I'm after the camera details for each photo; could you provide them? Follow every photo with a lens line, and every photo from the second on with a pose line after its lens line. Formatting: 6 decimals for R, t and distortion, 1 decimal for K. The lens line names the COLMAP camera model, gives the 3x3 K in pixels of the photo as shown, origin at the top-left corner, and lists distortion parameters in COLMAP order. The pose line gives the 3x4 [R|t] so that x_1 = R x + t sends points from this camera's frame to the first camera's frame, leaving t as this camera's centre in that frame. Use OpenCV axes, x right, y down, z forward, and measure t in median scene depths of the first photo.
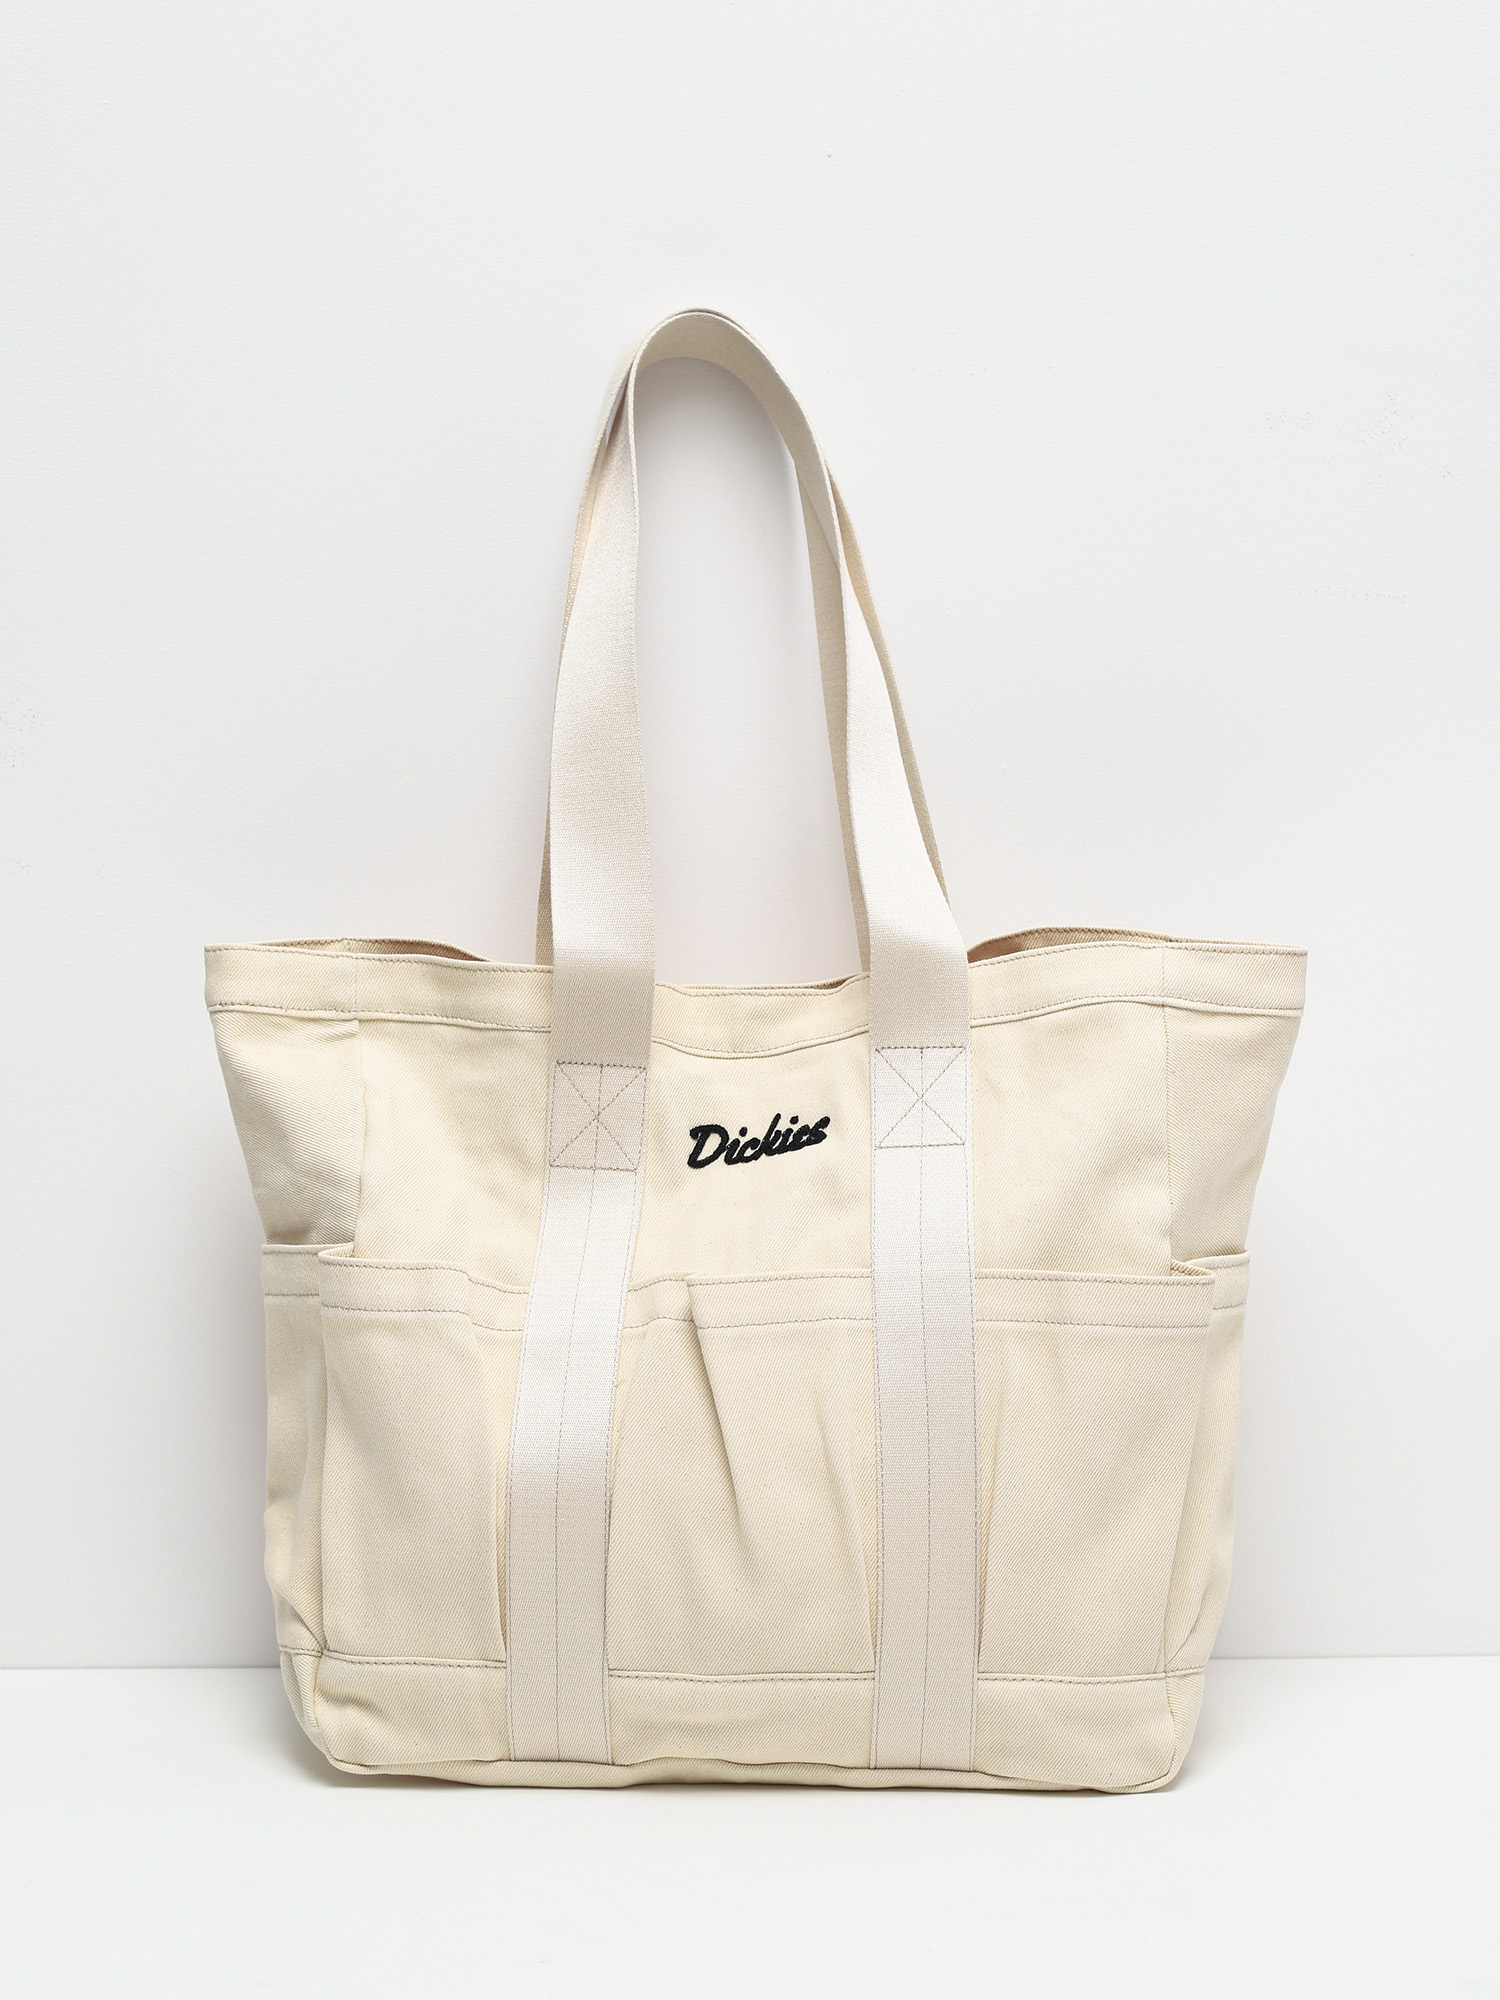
lens RADIAL K [[5587.7, 0, 750.0], [0, 5587.7, 1000.0], [0, 0, 1]] dist [0.054500, 0.041182]
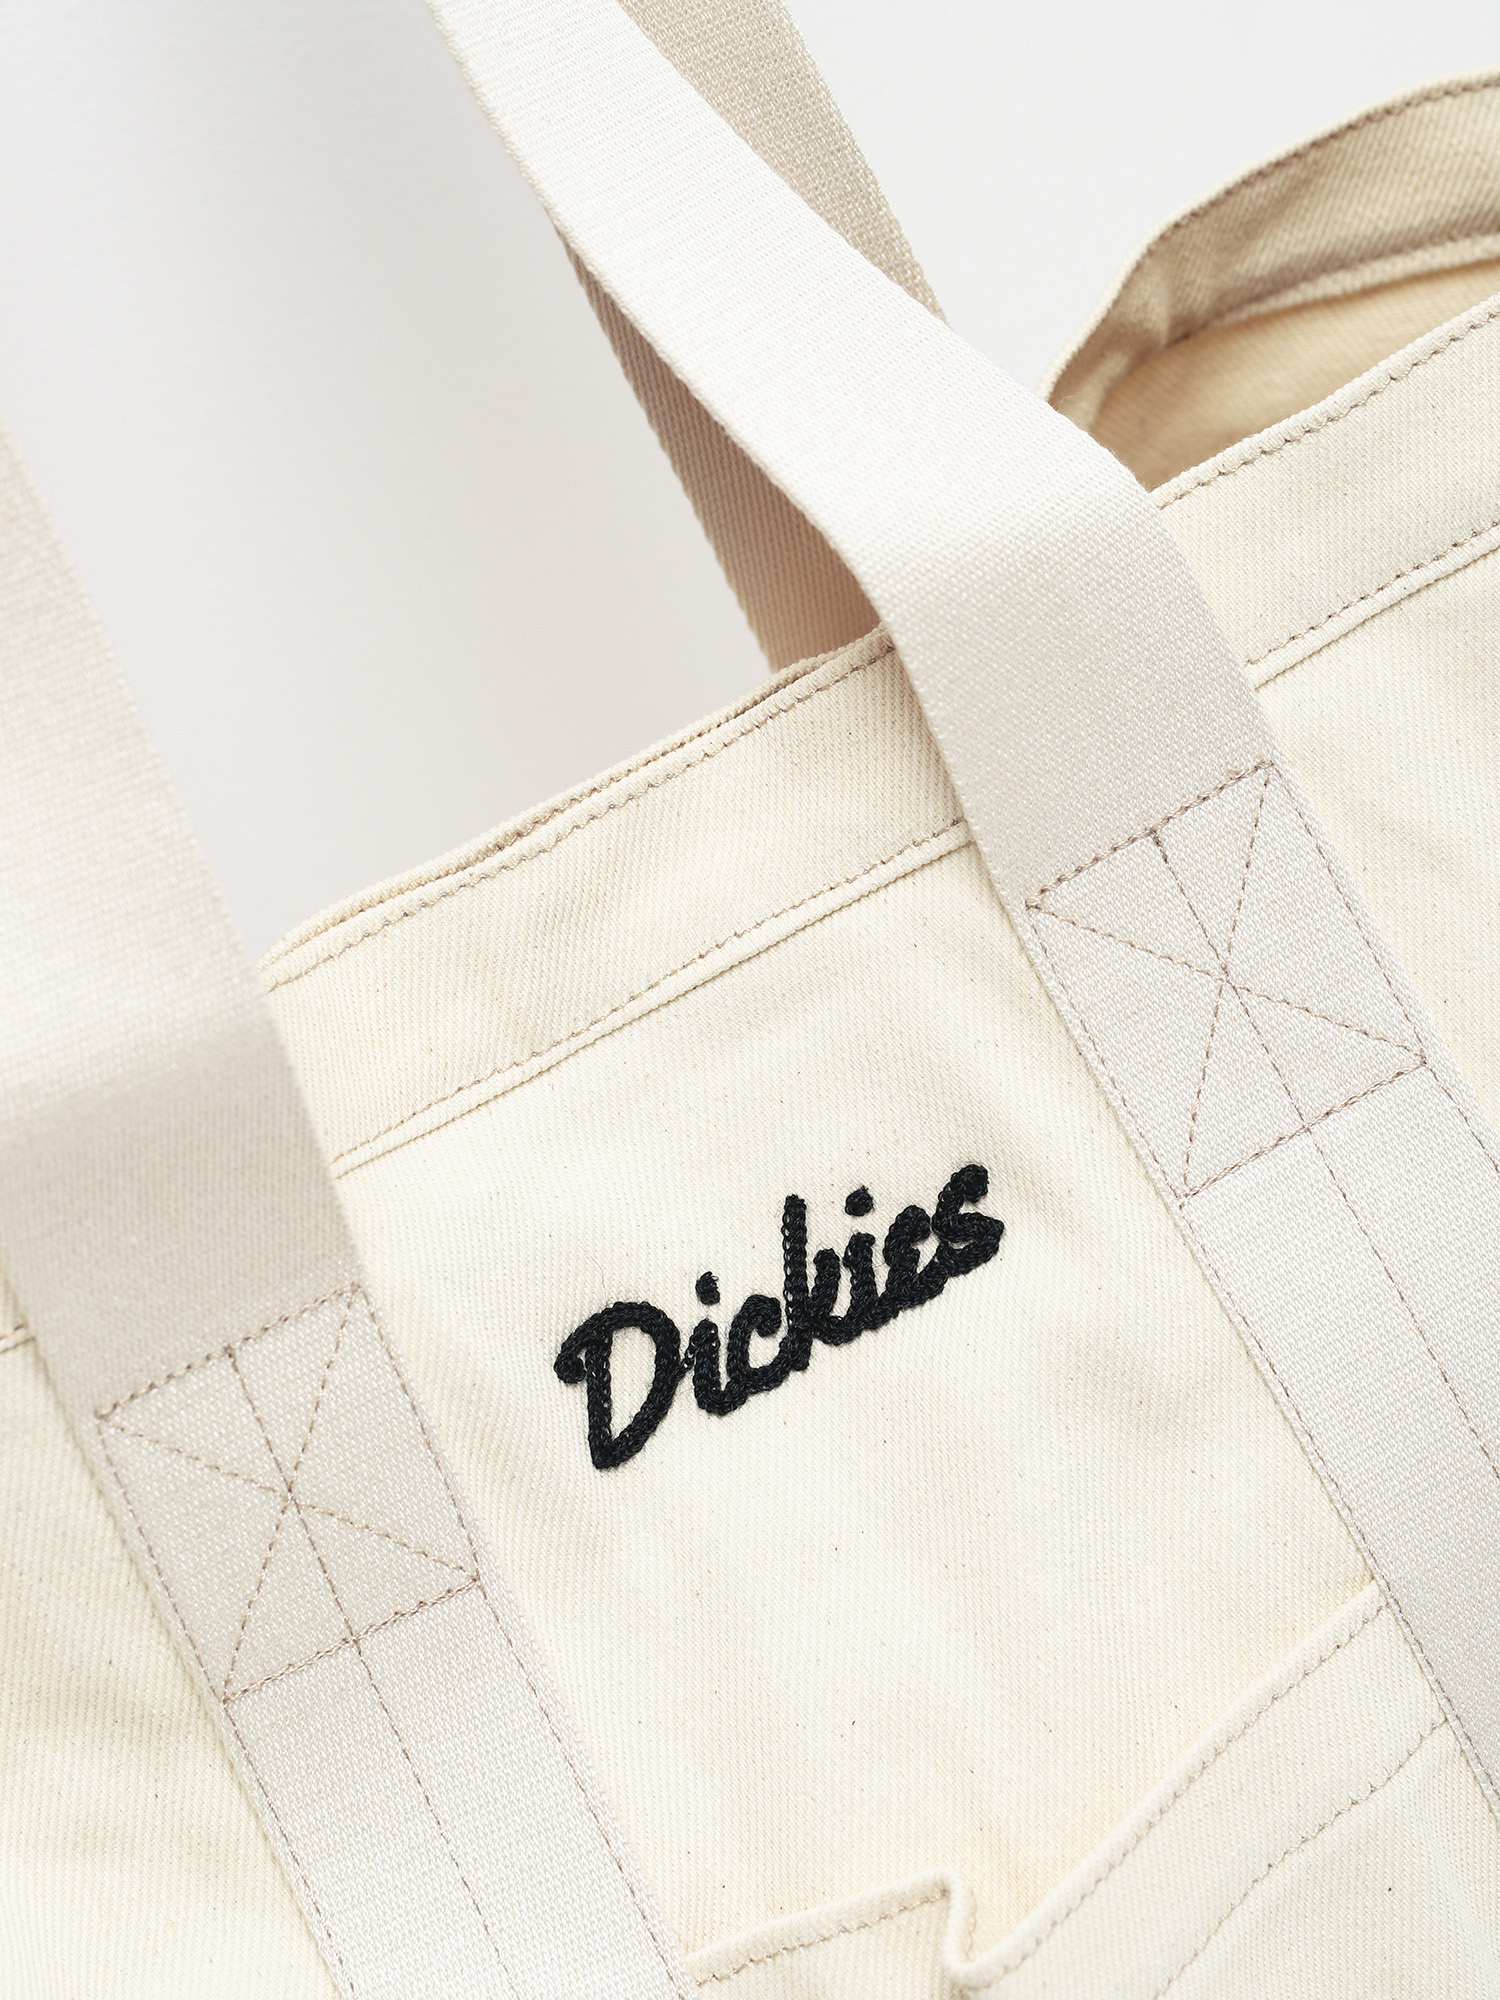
lens RADIAL K [[5587.7, 0, 750.0], [0, 5587.7, 1000.0], [0, 0, 1]] dist [0.054500, 0.041182]
pose [[0.857021, -0.481453, 0.183627, -0.048850], [0.378981, 0.830392, 0.408438, -0.117087], [-0.349126, -0.280449, 0.894125, 0.725276]]
